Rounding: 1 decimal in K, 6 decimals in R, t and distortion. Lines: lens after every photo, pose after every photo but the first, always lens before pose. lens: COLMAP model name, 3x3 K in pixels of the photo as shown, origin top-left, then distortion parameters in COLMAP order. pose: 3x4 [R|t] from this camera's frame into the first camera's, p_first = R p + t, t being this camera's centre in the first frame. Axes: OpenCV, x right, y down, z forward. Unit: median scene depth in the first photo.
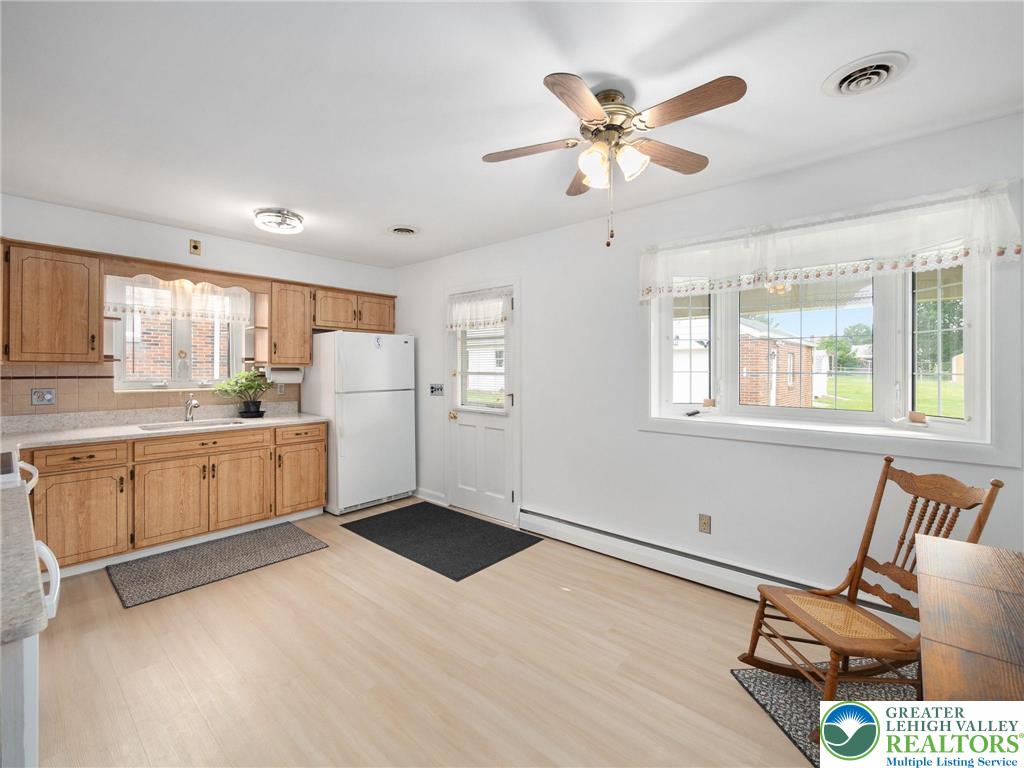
lens RADIAL K [[453.8, 0, 514.9], [0, 453.8, 372.6], [0, 0, 1]] dist [-0.006324, -0.001263]
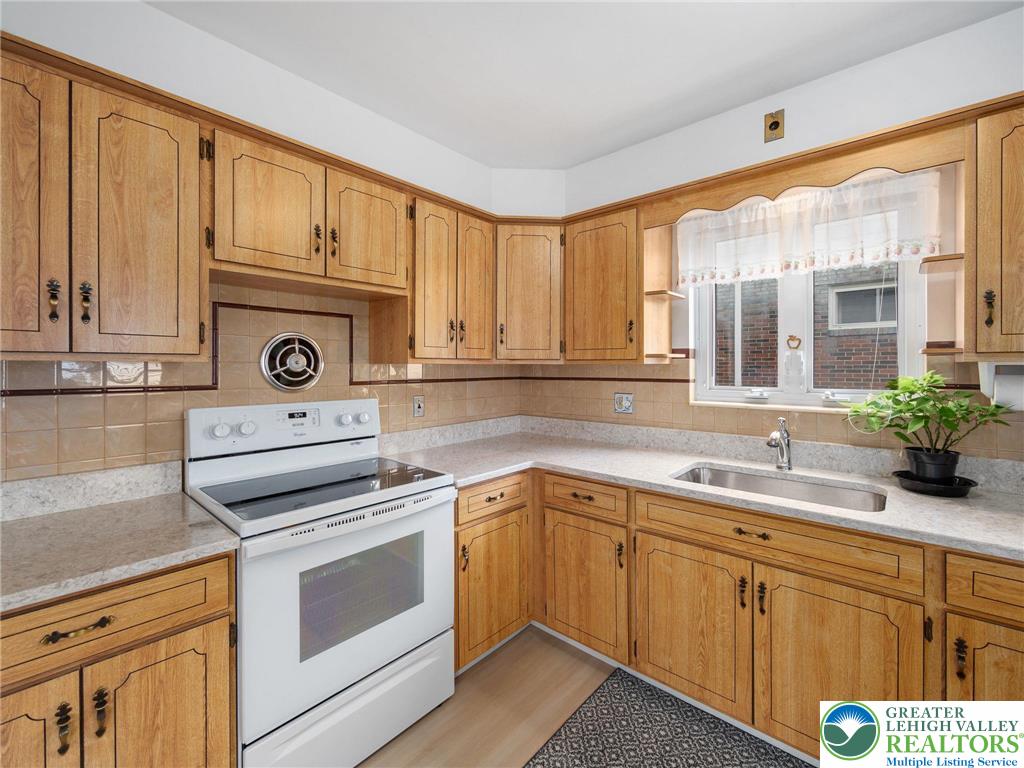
lens RADIAL K [[443.4, 0, 514.6], [0, 443.4, 366.7], [0, 0, 1]] dist [-0.008696, 0.002293]
pose [[-0.004754, -0.001485, -0.999988, -0.215645], [-0.005133, 0.999986, -0.001460, -0.008735], [0.999976, 0.005126, -0.004761, 0.711320]]
